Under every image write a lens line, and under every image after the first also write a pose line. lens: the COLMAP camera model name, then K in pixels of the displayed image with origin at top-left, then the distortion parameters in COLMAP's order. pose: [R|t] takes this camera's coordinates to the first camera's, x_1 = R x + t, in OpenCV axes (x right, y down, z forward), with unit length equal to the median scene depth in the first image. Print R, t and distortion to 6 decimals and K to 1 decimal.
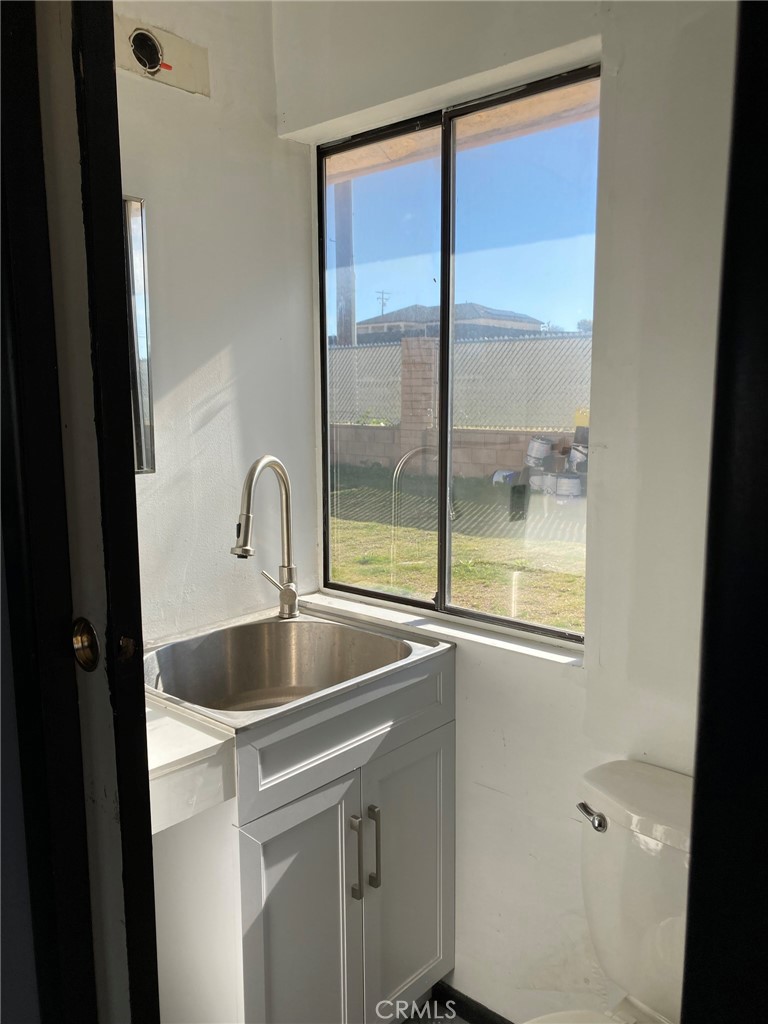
lens RADIAL K [[839.2, 0, 384.0], [0, 839.2, 512.0], [0, 0, 1]] dist [0.049914, -0.067797]
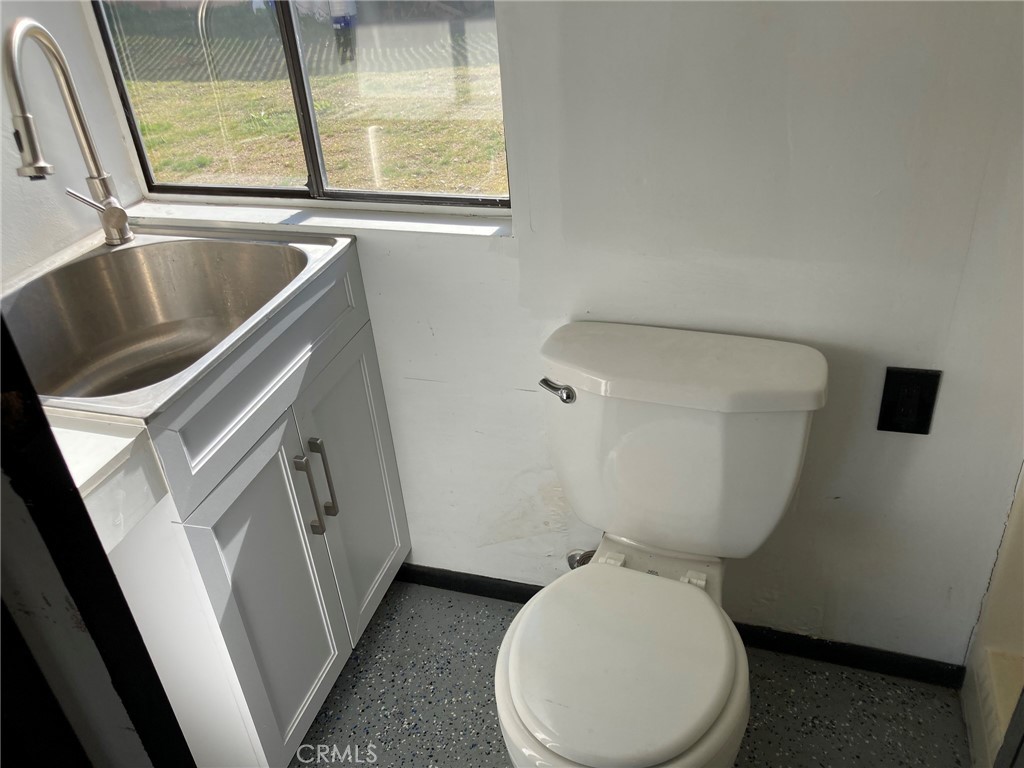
lens RADIAL K [[839.2, 0, 512.0], [0, 839.2, 384.0], [0, 0, 1]] dist [0.049914, -0.067797]
pose [[0.905149, -0.269796, 0.328505, -0.086267], [0.123312, 0.906196, 0.404478, -0.029366], [-0.406817, -0.325604, 0.853512, 0.162602]]
